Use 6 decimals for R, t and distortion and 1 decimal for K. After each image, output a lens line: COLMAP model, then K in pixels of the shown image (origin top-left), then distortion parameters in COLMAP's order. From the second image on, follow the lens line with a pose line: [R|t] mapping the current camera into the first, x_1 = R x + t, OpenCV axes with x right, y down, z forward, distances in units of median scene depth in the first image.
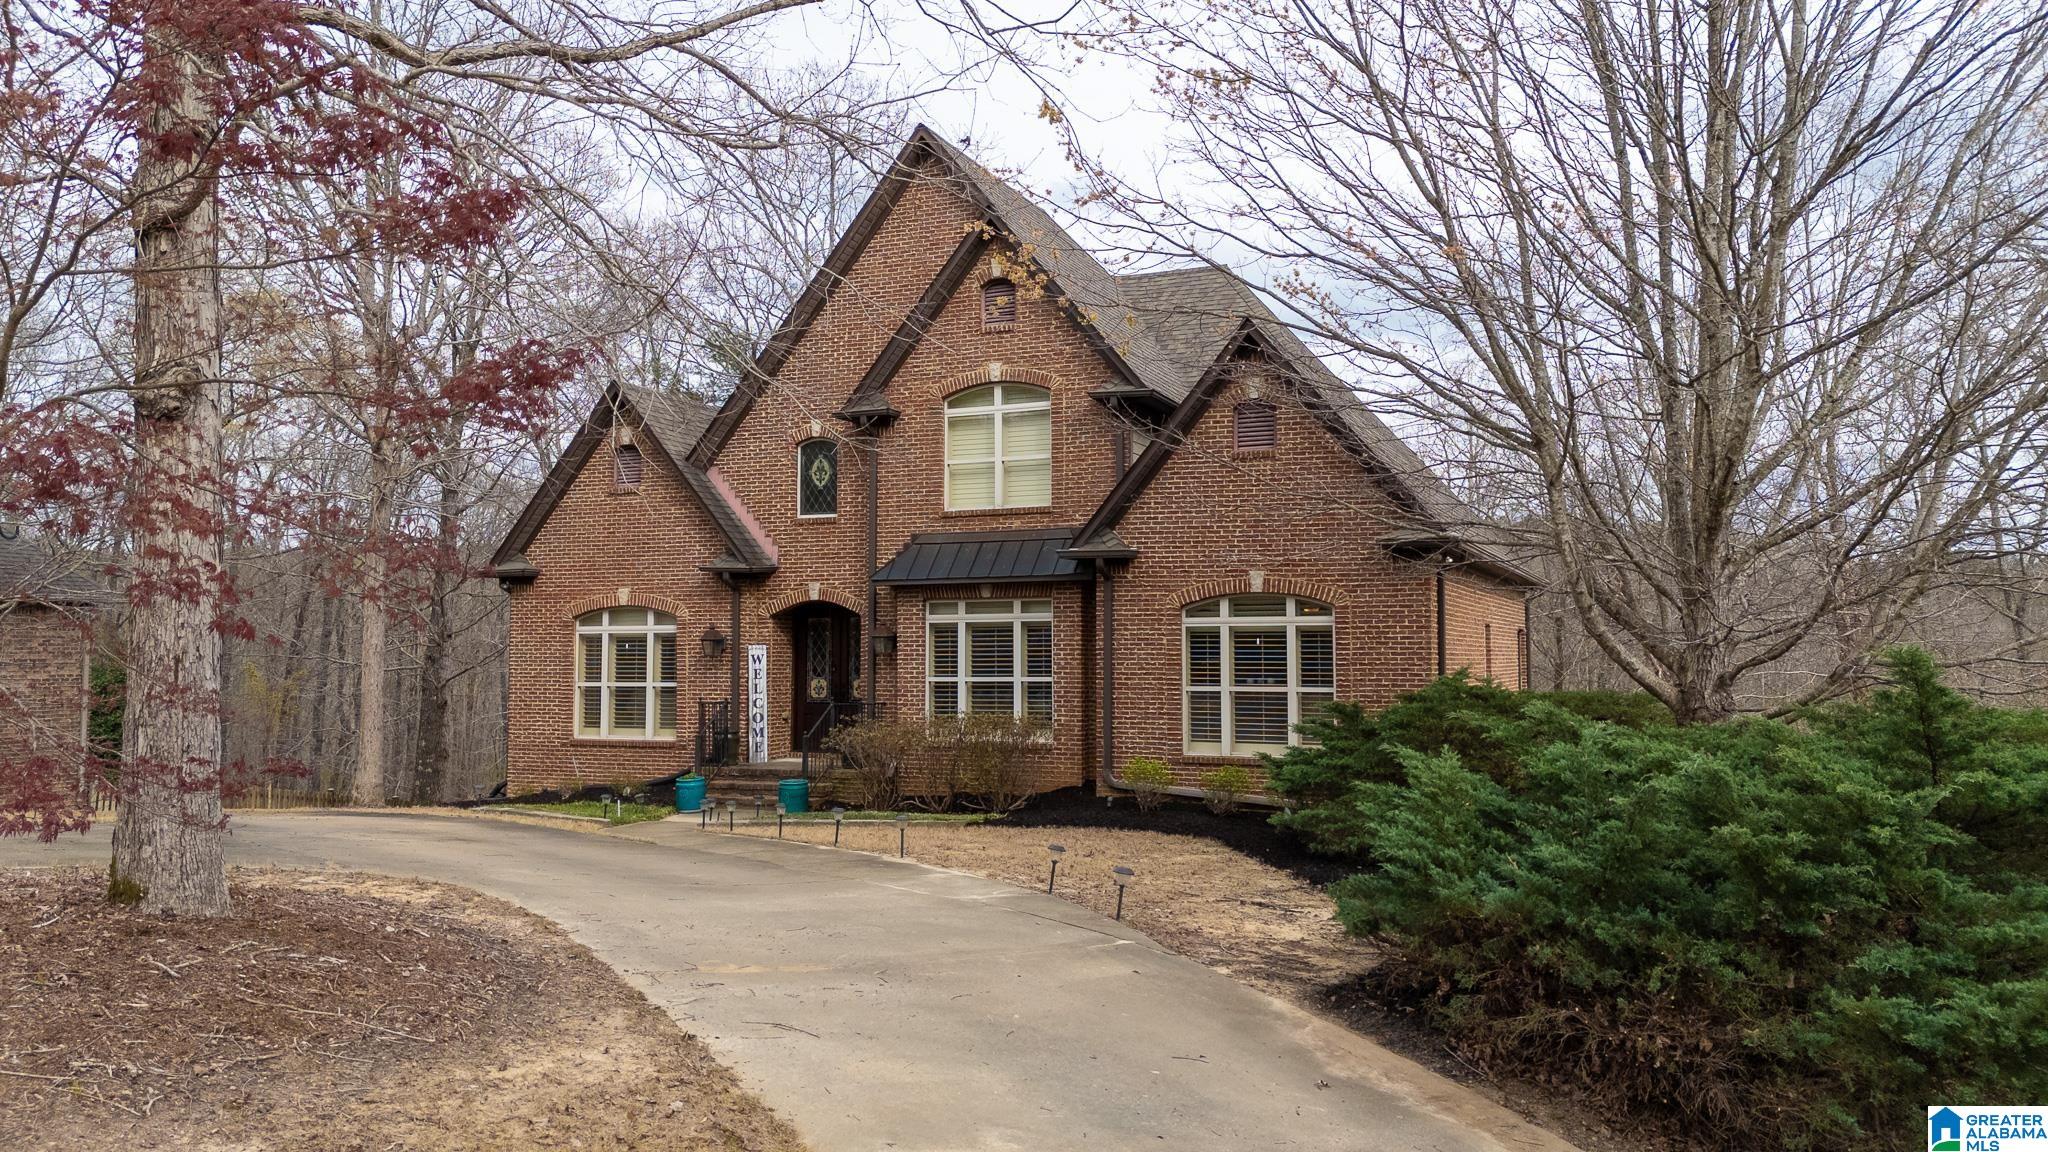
lens RADIAL K [[1500.4, 0, 1024.0], [0, 1500.4, 576.0], [0, 0, 1]] dist [0.088749, -0.102072]
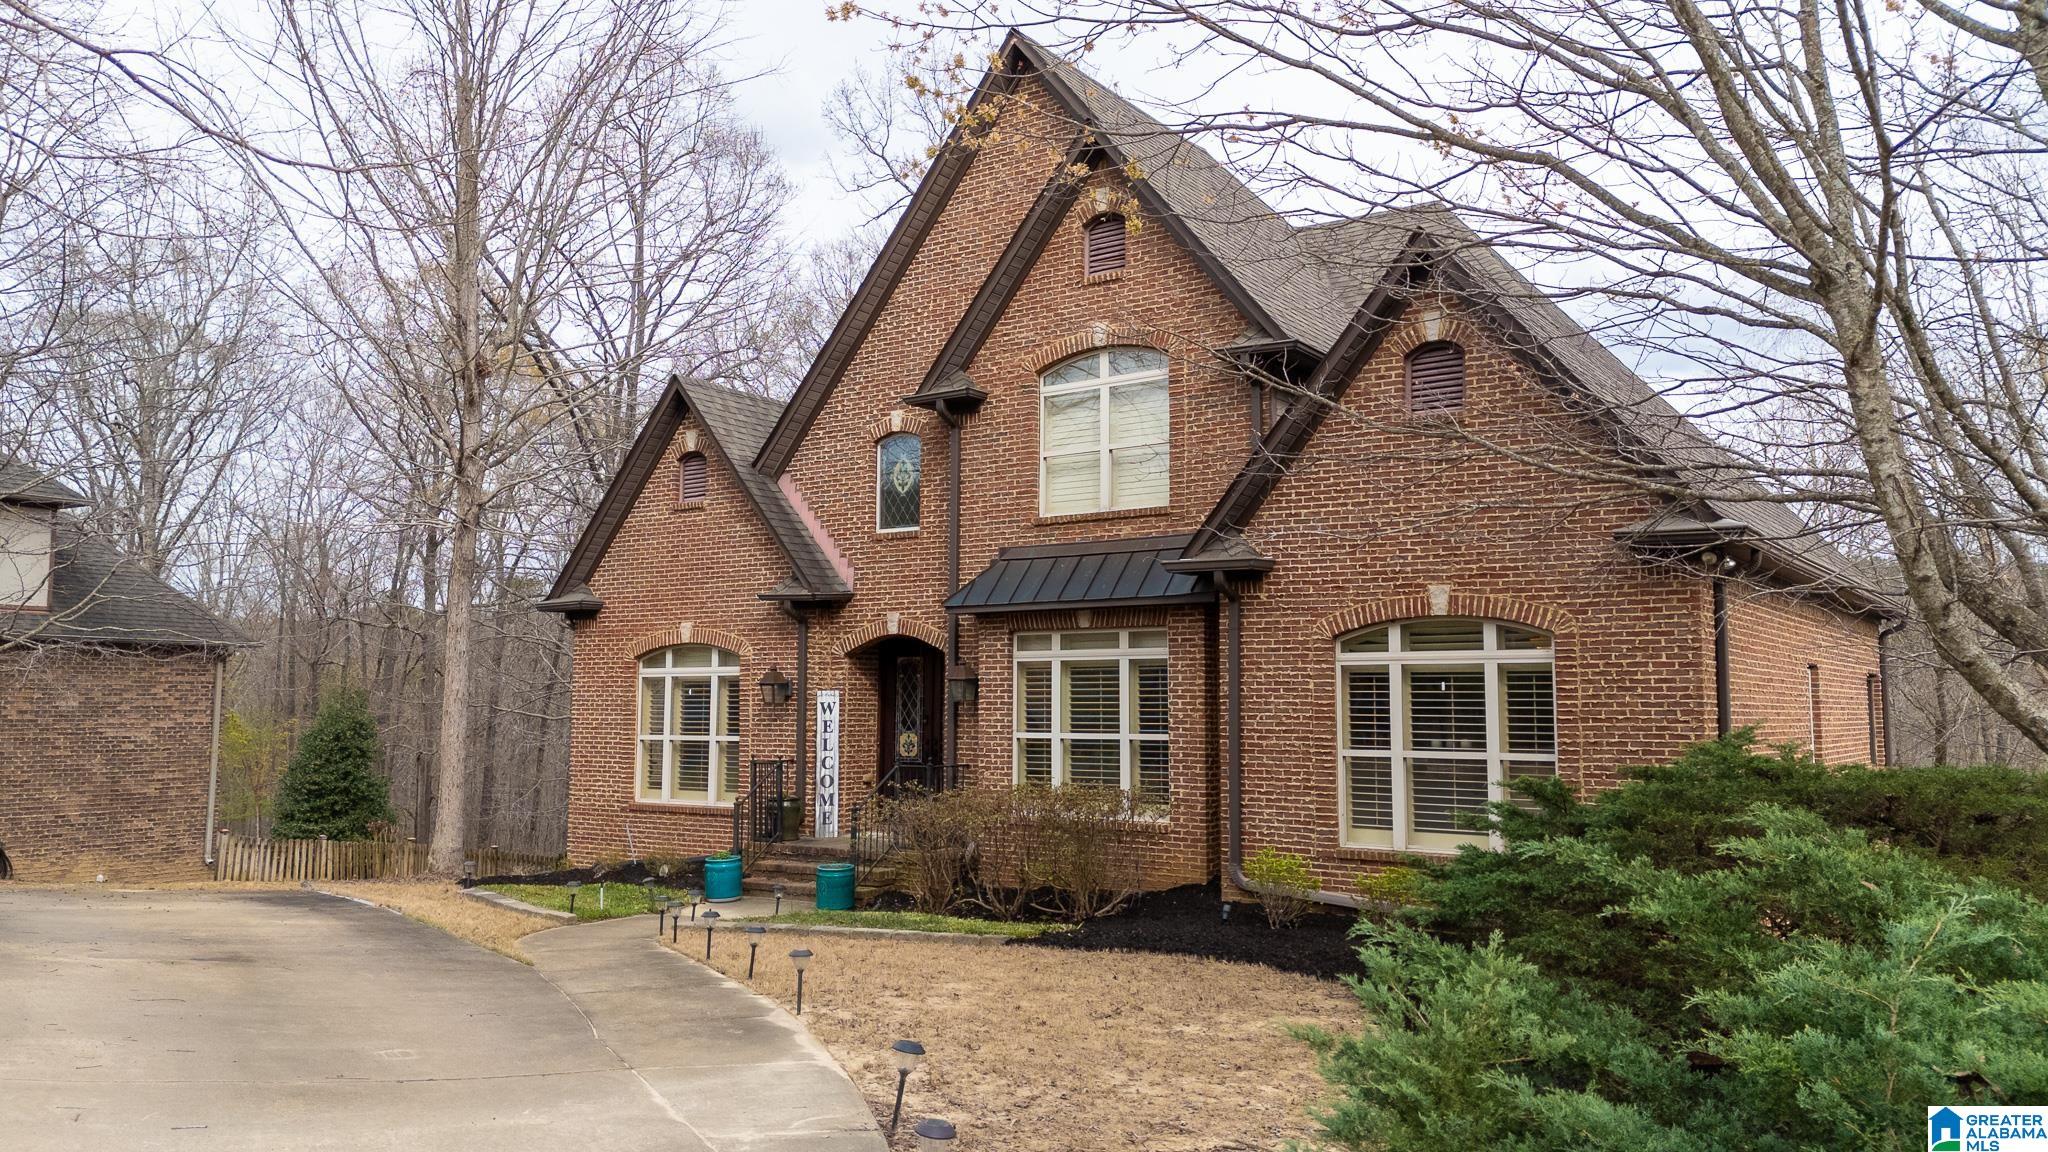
lens RADIAL K [[1510.0, 0, 1017.2], [0, 1510.0, 571.1], [0, 0, 1]] dist [0.092900, -0.116478]
pose [[0.978413, -0.013882, -0.206192, 0.098524], [0.006268, 0.999276, -0.037535, 0.014017], [0.206564, 0.035432, 0.977791, 0.243548]]
